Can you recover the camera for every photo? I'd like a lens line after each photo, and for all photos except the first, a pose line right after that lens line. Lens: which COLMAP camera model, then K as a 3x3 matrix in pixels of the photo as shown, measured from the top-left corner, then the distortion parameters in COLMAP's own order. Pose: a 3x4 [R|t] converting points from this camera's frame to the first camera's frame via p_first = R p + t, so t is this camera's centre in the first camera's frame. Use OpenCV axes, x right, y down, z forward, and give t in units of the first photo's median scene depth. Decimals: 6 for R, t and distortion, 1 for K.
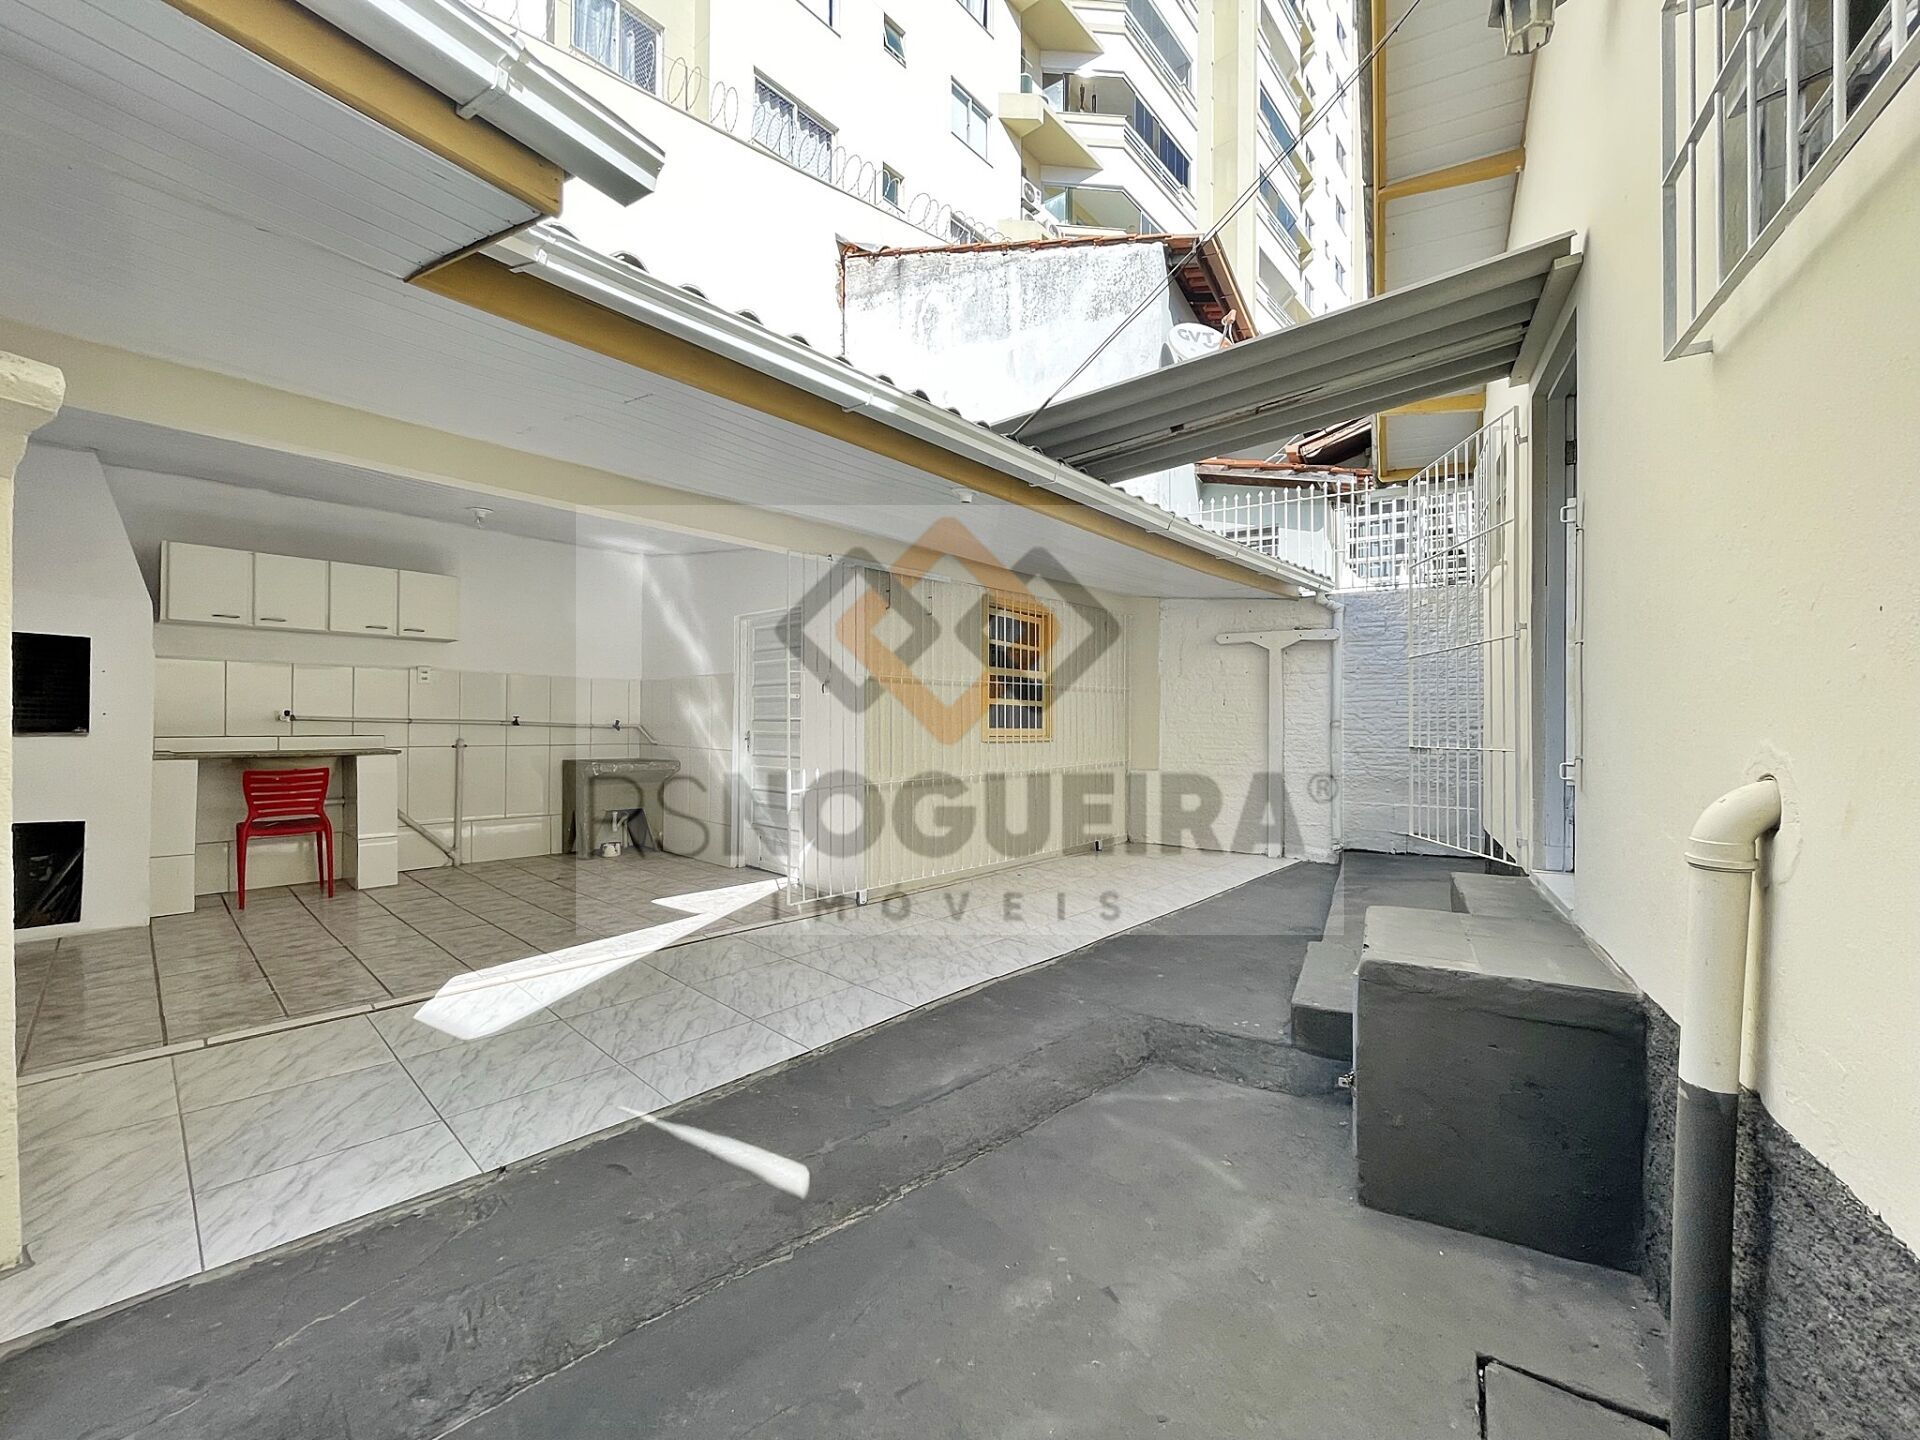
lens RADIAL K [[777.0, 0, 960.9], [0, 777.0, 720.6], [0, 0, 1]] dist [-0.002003, 0.000071]
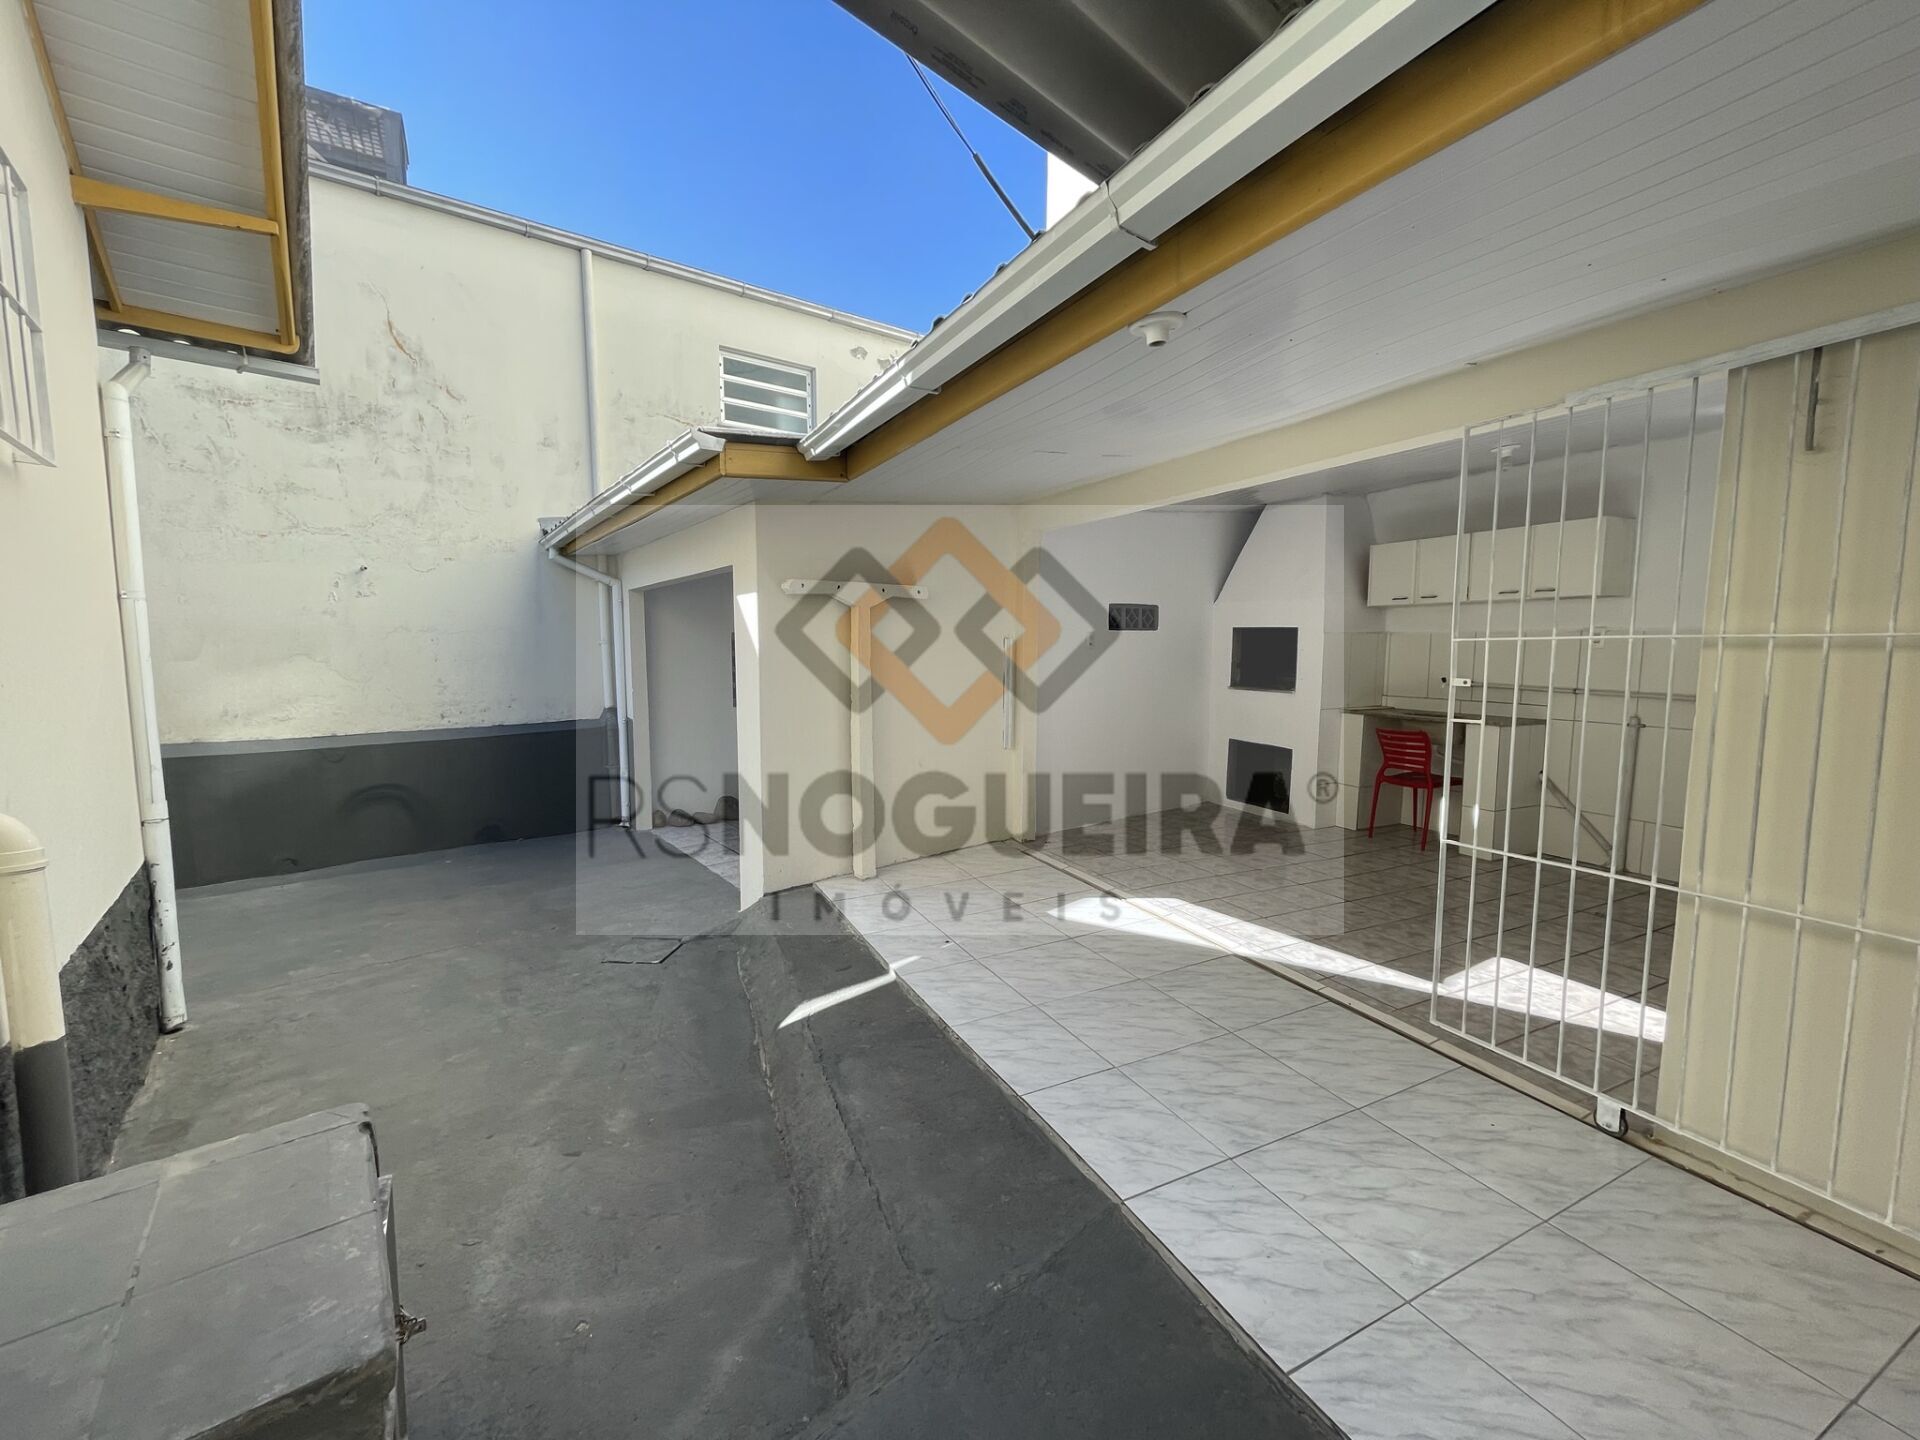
lens RADIAL K [[777.0, 0, 959.9], [0, 777.0, 722.9], [0, 0, 1]] dist [-0.002003, 0.000071]
pose [[-0.372698, 0.083743, -0.924166, 0.493877], [-0.002959, 0.995807, 0.091427, -0.056456], [0.927948, 0.036809, -0.370888, 0.920807]]
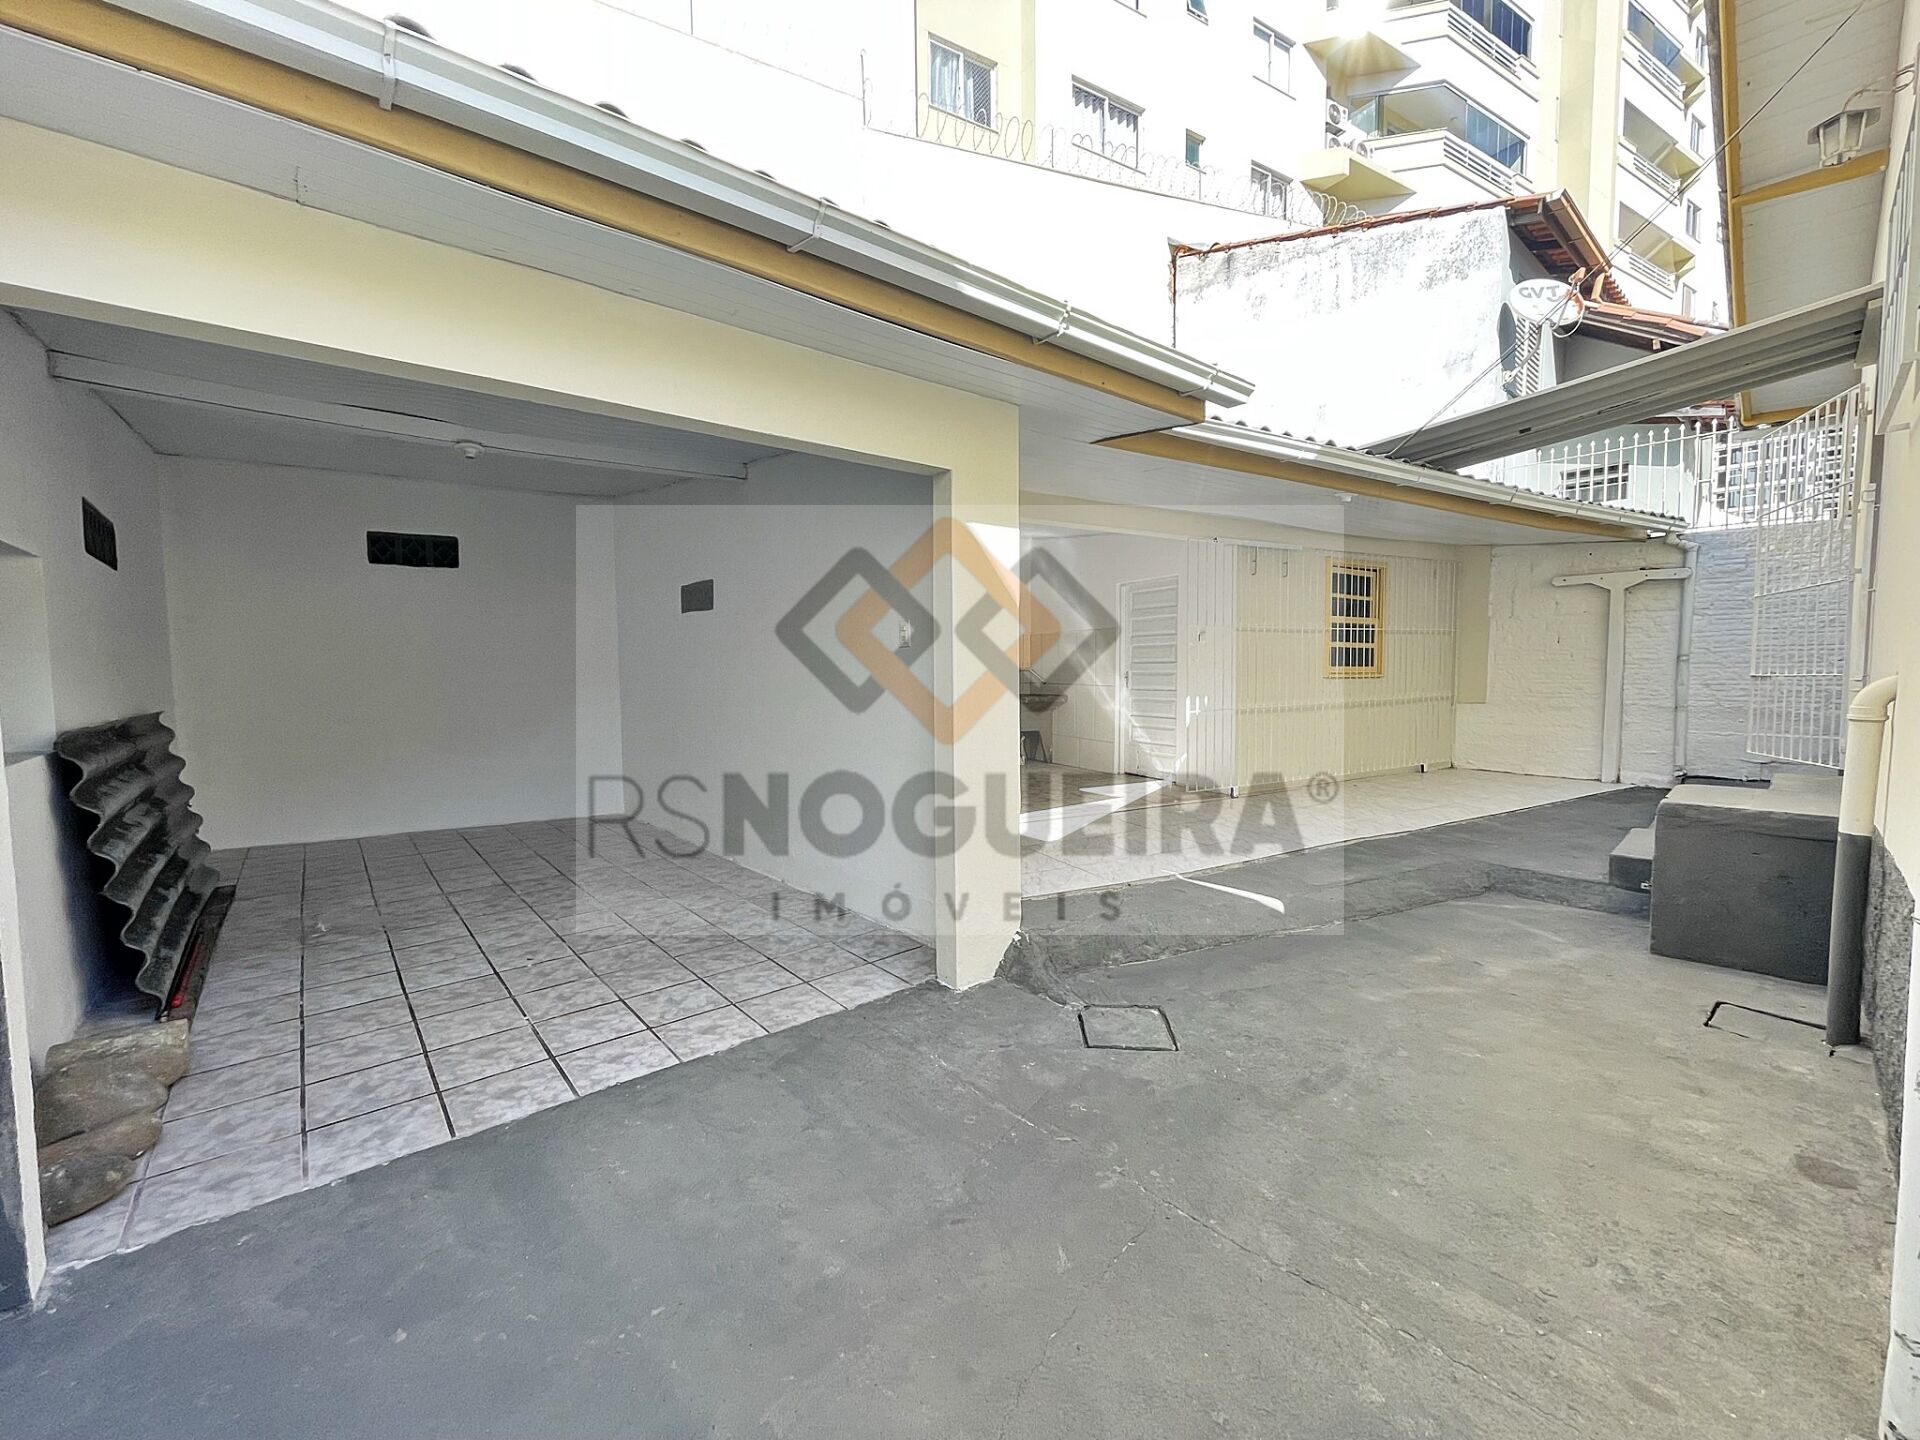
lens RADIAL K [[777.0, 0, 960.8], [0, 777.0, 721.3], [0, 0, 1]] dist [-0.002003, 0.000071]
pose [[0.947514, 0.007272, -0.319633, -0.171232], [0.014552, 0.997724, 0.065838, 0.009691], [0.319384, -0.067033, 0.945251, -0.488016]]
